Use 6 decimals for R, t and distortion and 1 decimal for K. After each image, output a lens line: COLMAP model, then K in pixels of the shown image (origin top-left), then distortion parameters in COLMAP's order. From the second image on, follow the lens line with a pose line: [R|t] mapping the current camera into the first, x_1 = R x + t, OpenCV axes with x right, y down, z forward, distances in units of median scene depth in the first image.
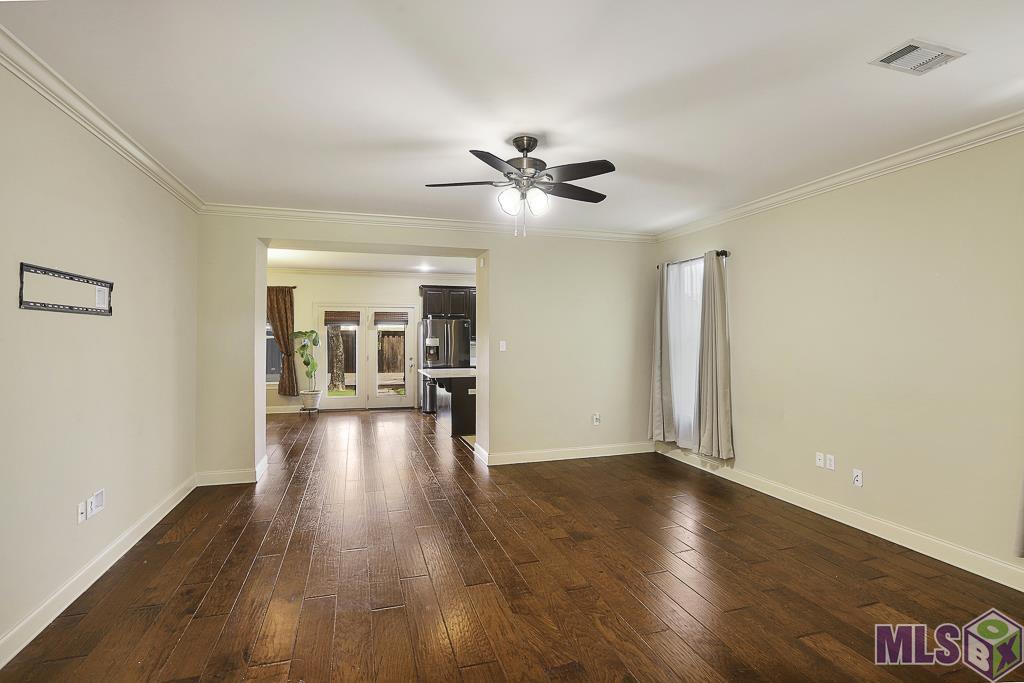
lens RADIAL K [[489.4, 0, 512.0], [0, 489.4, 341.5], [0, 0, 1]] dist [-0.010167, 0.000850]
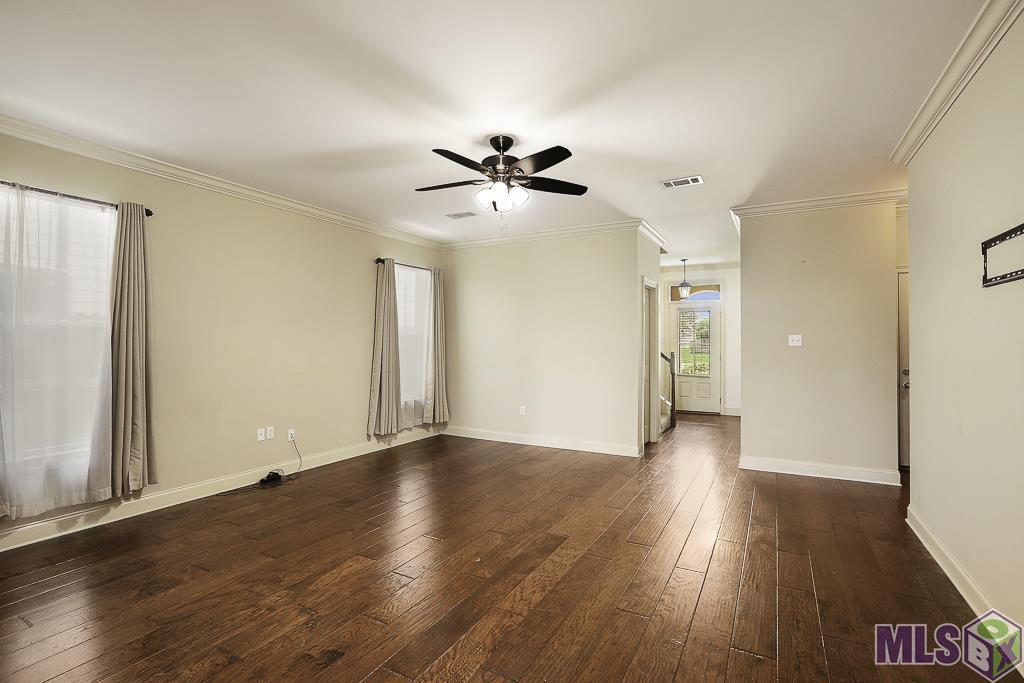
lens RADIAL K [[489.4, 0, 512.0], [0, 489.4, 341.5], [0, 0, 1]] dist [-0.010167, 0.000850]
pose [[-0.685397, -0.002172, 0.728166, -0.607506], [0.003705, 0.999972, 0.006469, 0.018839], [-0.728160, 0.007131, -0.685370, 1.353853]]
